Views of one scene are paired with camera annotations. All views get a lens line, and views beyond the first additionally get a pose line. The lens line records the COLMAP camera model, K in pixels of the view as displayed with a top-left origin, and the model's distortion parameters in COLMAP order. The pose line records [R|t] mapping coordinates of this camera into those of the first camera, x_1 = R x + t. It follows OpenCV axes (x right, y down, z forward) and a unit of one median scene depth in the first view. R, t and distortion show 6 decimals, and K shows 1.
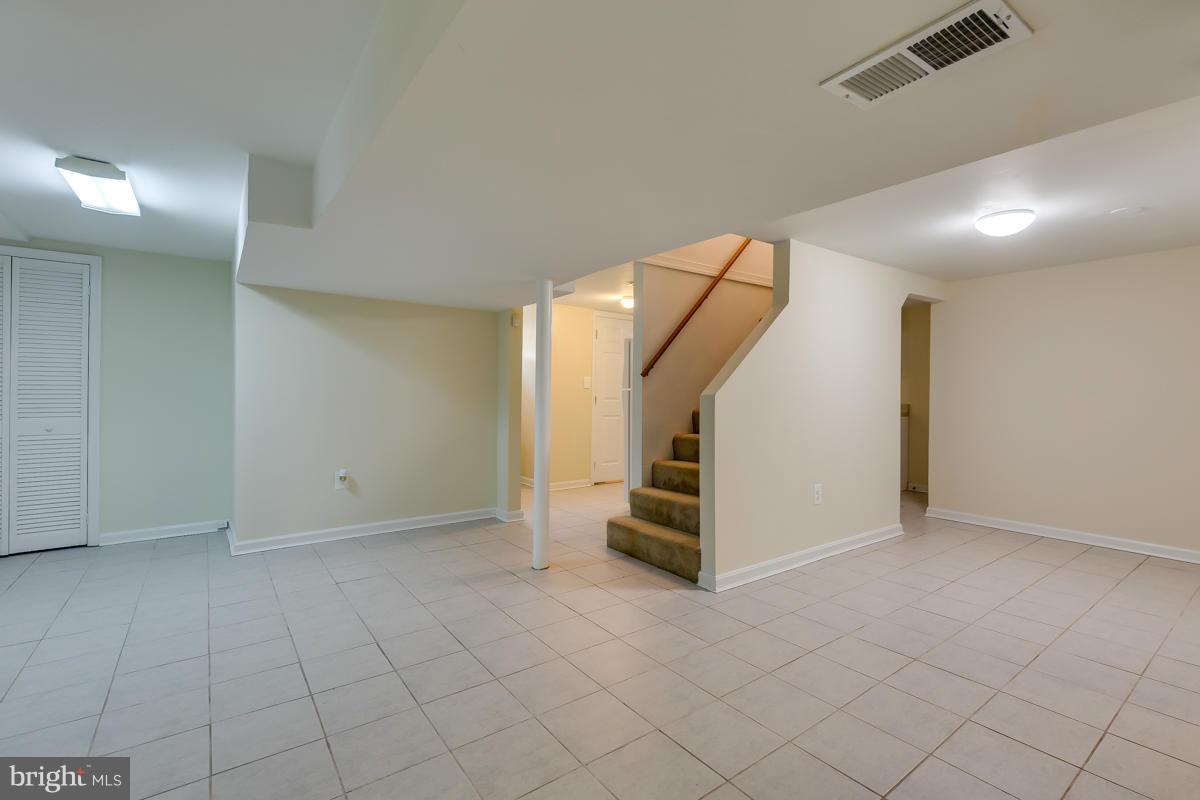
lens RADIAL K [[547.4, 0, 600.0], [0, 547.4, 400.0], [0, 0, 1]] dist [-0.002056, -0.000066]
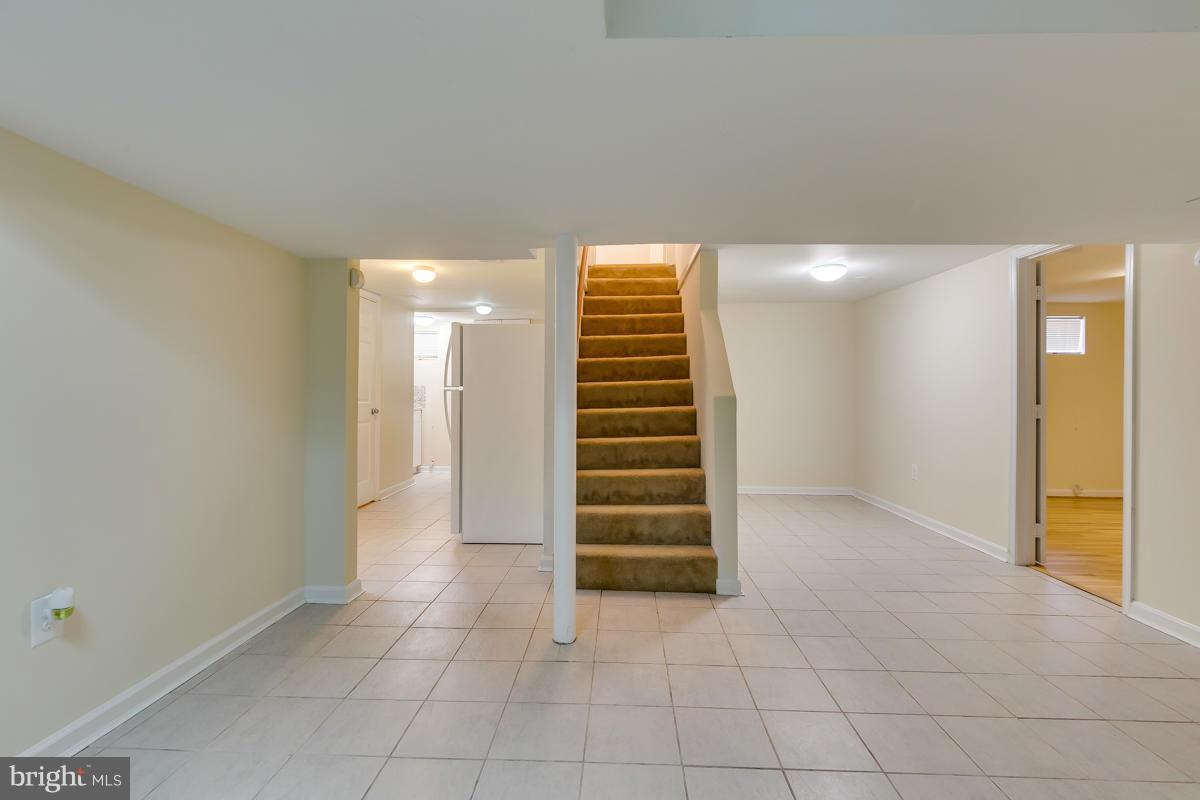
lens RADIAL K [[547.4, 0, 600.0], [0, 547.4, 400.0], [0, 0, 1]] dist [-0.002056, -0.000066]
pose [[0.616953, -0.017485, 0.786805, -0.630532], [0.011317, 0.999847, 0.013345, -0.015507], [-0.786918, 0.000671, 0.617057, 0.518248]]
